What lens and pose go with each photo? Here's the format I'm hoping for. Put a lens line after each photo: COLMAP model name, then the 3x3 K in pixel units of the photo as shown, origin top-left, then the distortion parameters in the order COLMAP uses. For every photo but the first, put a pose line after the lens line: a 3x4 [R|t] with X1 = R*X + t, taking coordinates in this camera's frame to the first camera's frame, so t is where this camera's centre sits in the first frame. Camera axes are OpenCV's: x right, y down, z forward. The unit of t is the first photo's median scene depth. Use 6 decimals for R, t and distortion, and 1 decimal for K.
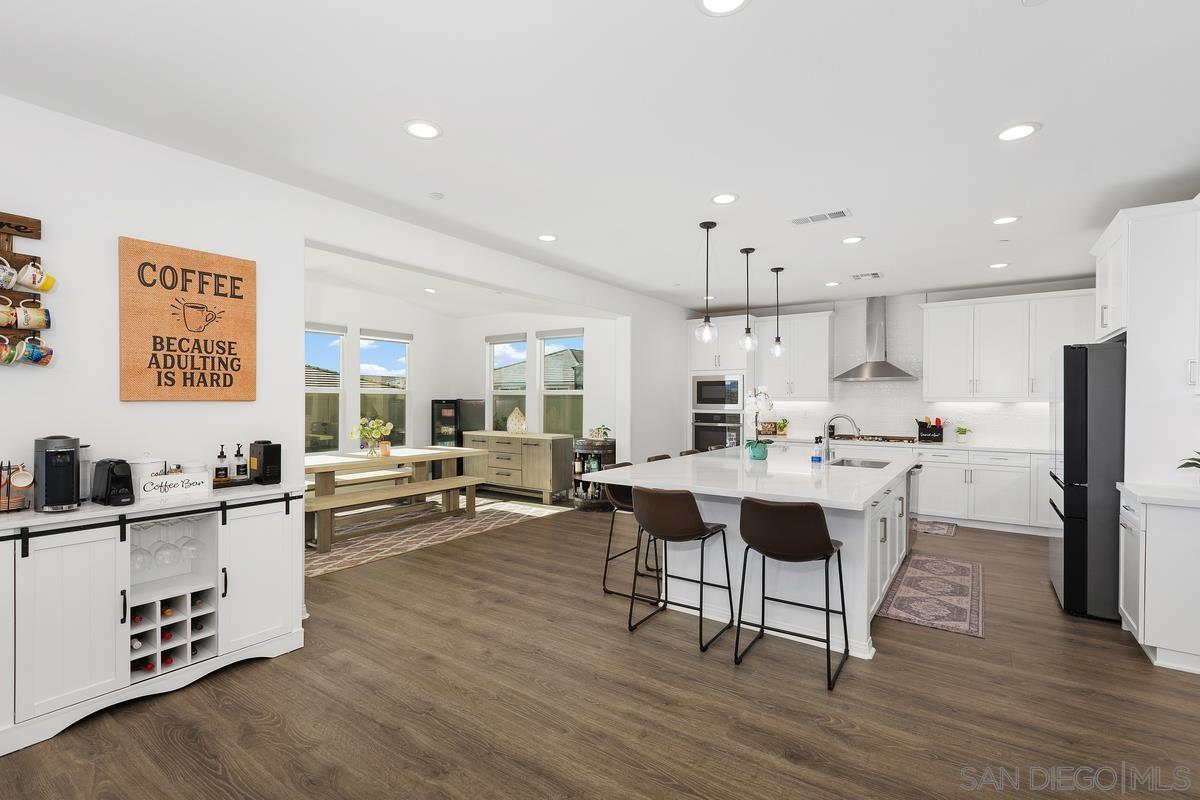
lens RADIAL K [[549.3, 0, 600.7], [0, 549.3, 404.6], [0, 0, 1]] dist [0.010796, 0.000350]
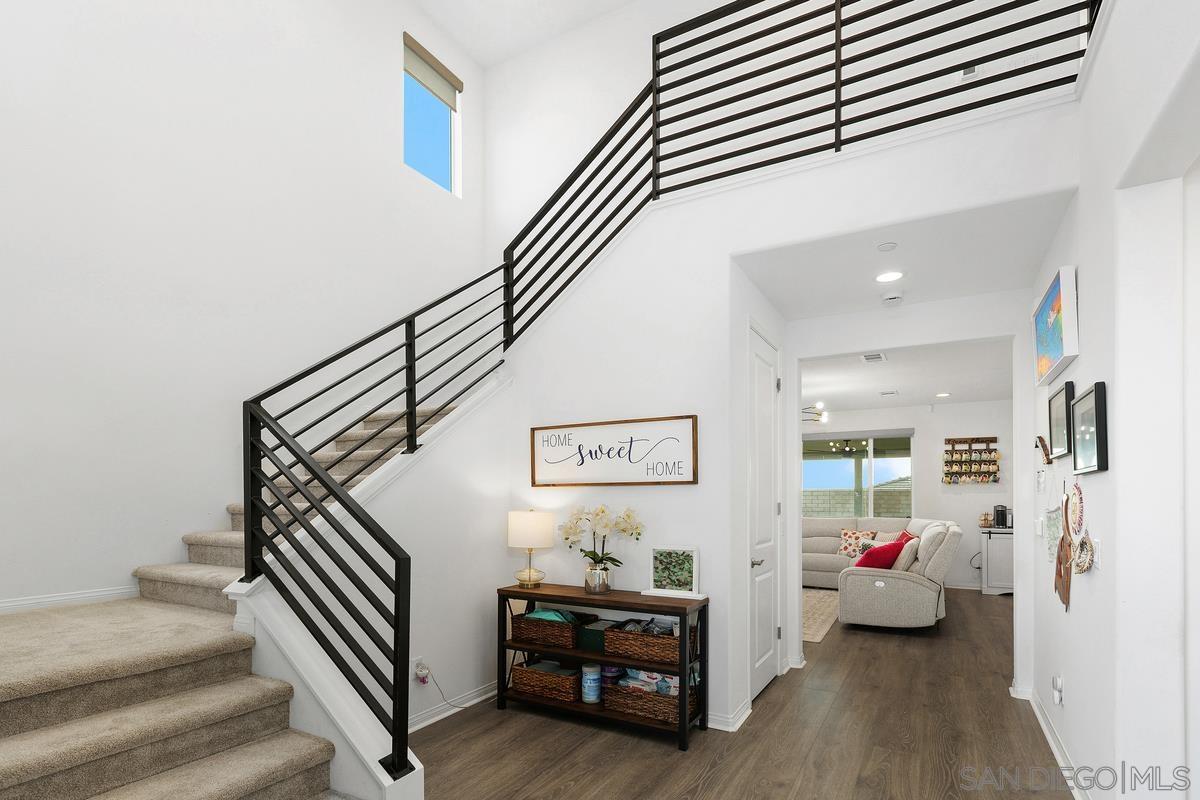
lens RADIAL K [[549.3, 0, 550.4], [0, 549.3, 490.2], [0, 0, 1]] dist [0.010796, 0.000350]
pose [[-0.013861, -0.017835, -0.999745, 0.775810], [-0.008894, 0.999804, -0.017713, 0.017643], [0.999864, 0.008647, -0.014017, -0.533956]]
